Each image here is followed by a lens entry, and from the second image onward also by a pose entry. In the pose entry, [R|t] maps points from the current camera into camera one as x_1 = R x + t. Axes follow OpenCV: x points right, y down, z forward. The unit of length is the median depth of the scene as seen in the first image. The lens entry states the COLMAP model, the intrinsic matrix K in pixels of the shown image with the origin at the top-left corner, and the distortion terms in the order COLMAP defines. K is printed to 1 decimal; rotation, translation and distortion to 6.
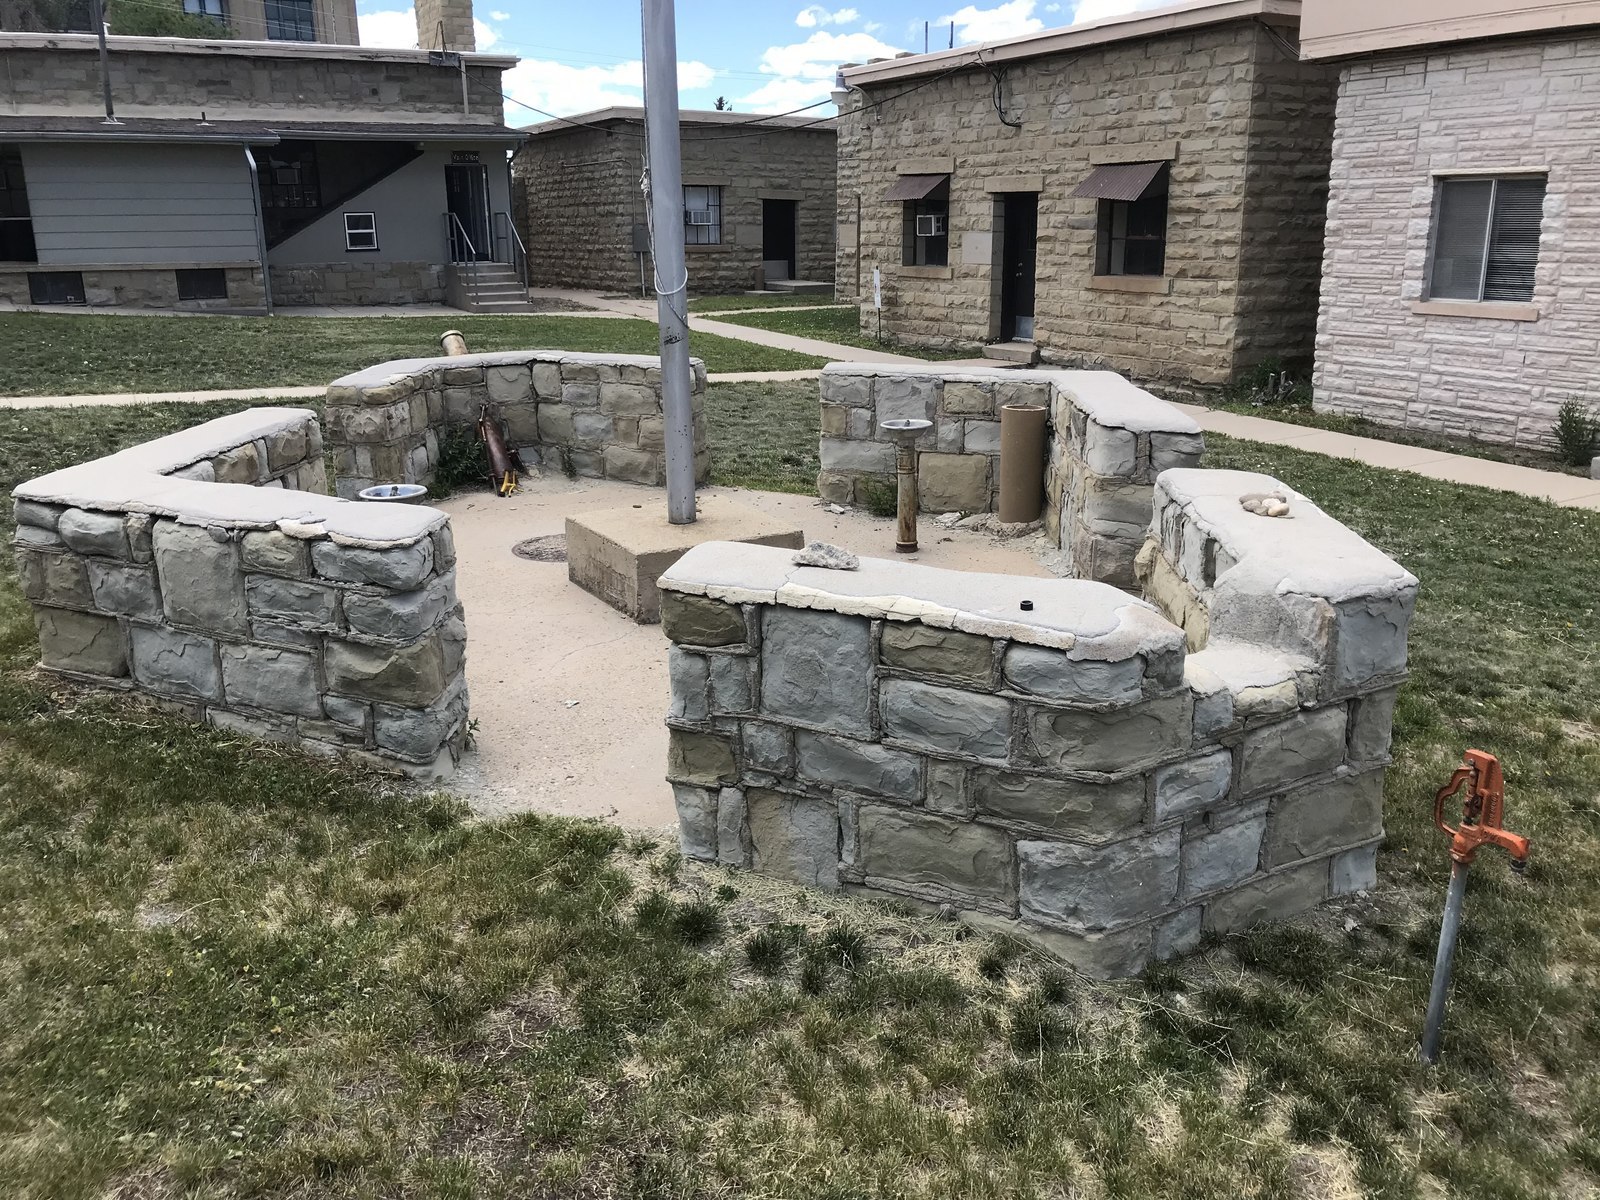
lens RADIAL K [[1270.1, 0, 804.5], [0, 1270.1, 579.9], [0, 0, 1]] dist [0.003643, -0.003591]
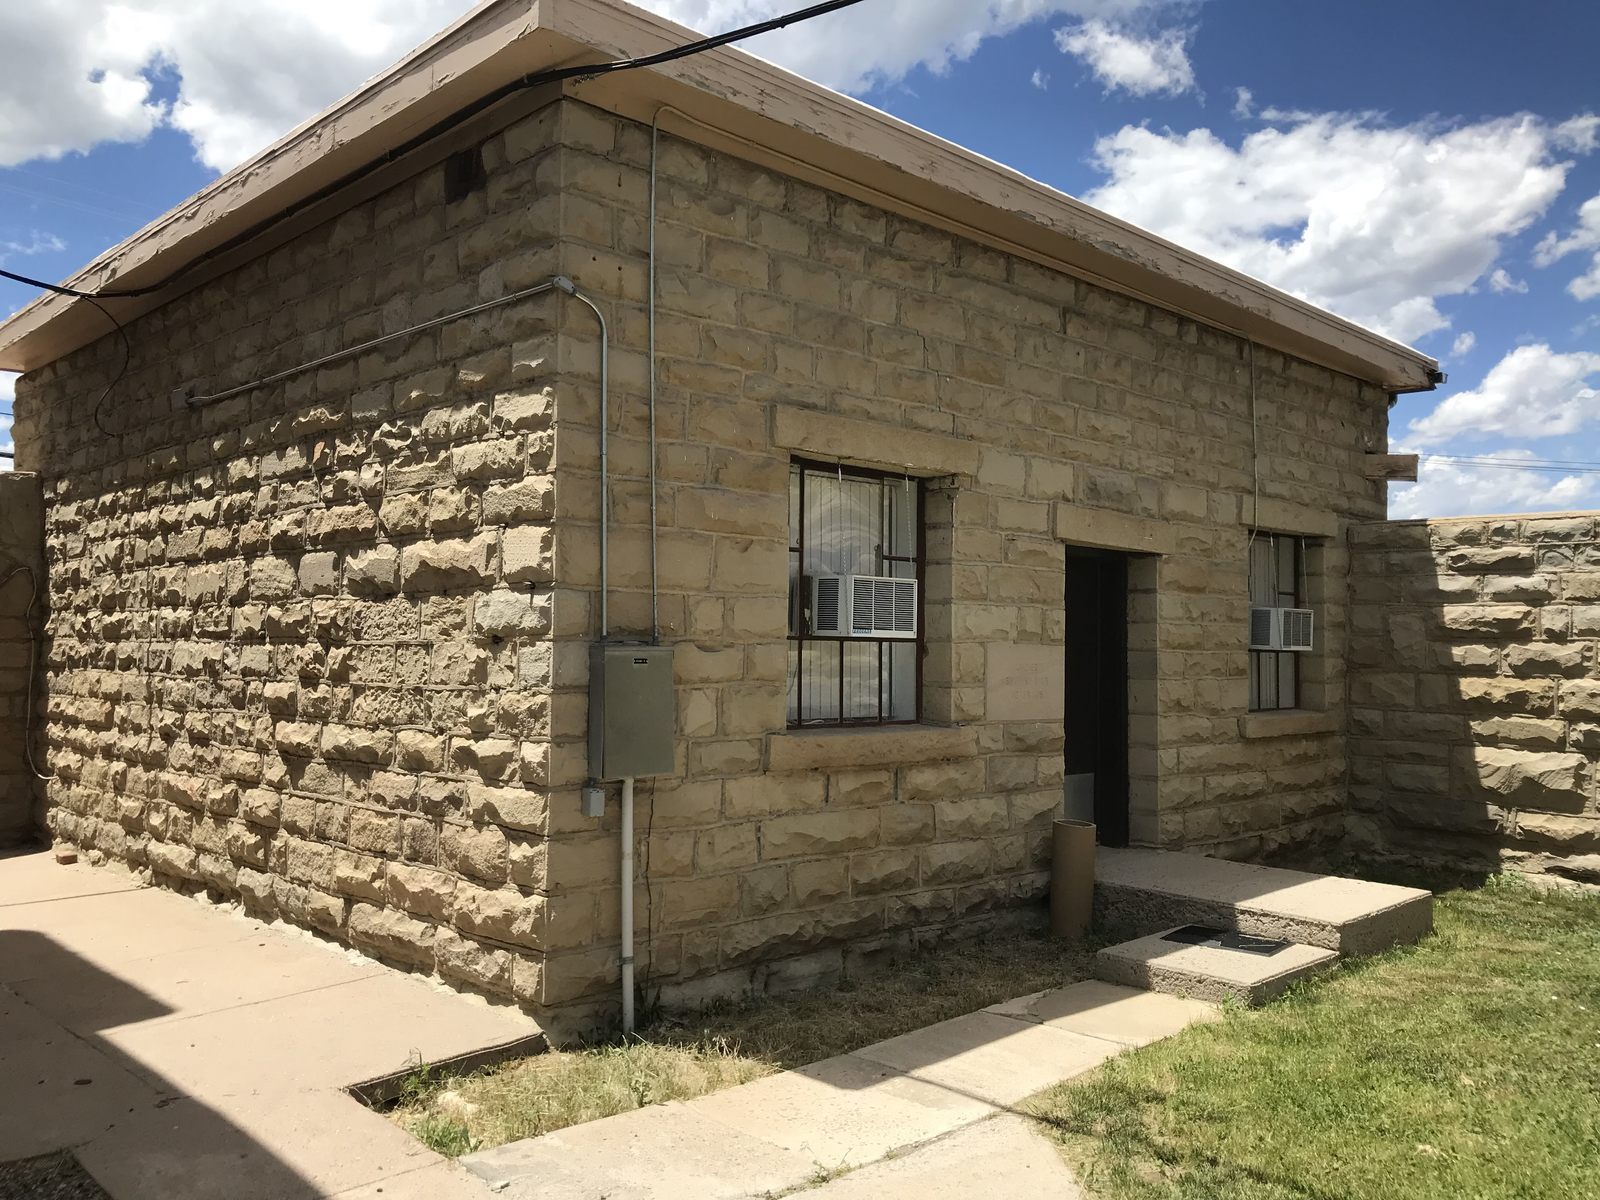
lens RADIAL K [[1270.1, 0, 804.5], [0, 1270.1, 579.9], [0, 0, 1]] dist [0.003643, -0.003591]
pose [[0.963164, 0.023947, 0.267845, -0.145813], [0.061703, 0.949772, -0.306799, -0.217567], [-0.261739, 0.312025, 0.913309, 0.780241]]
